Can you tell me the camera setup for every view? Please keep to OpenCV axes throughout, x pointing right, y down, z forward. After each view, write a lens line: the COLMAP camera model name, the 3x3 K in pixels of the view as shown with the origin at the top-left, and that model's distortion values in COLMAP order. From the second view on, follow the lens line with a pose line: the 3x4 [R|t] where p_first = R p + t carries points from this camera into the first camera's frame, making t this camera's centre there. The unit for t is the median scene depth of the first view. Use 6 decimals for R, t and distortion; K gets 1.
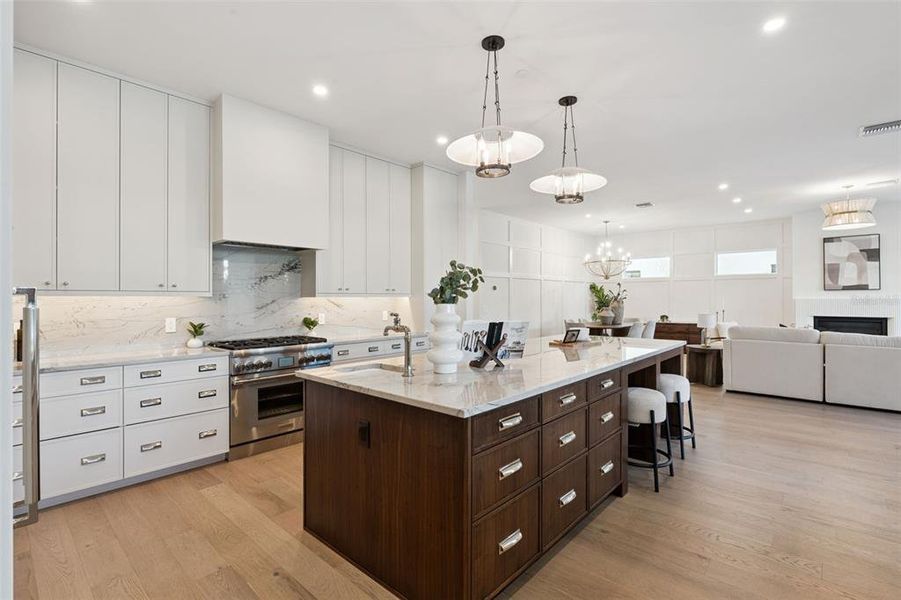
lens RADIAL K [[417.0, 0, 451.7], [0, 417.0, 297.2], [0, 0, 1]] dist [-0.007228, -0.000055]
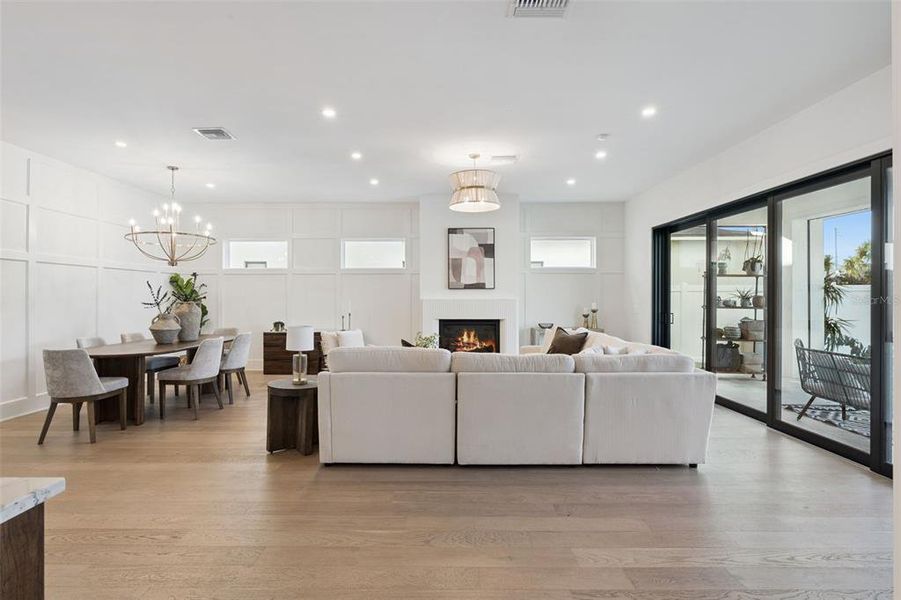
lens RADIAL K [[417.0, 0, 451.7], [0, 417.0, 297.2], [0, 0, 1]] dist [-0.007228, -0.000055]
pose [[0.726691, 0.002538, 0.686959, 0.318543], [-0.003338, 0.999994, -0.000164, 0.000705], [-0.686956, -0.002174, 0.726696, 0.377951]]
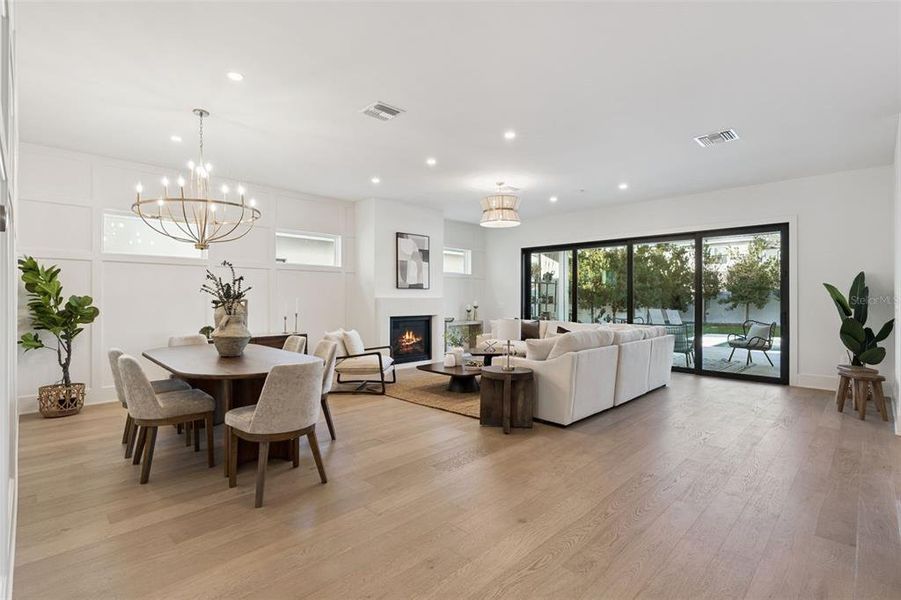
lens RADIAL K [[428.9, 0, 396.8], [0, 428.9, 298.3], [0, 0, 1]] dist [-0.001820, 0.000004]
pose [[0.065205, 0.002907, 0.997868, -0.062578], [-0.001211, 0.999995, -0.002835, 0.008263], [-0.997871, -0.001024, 0.065209, 0.972288]]
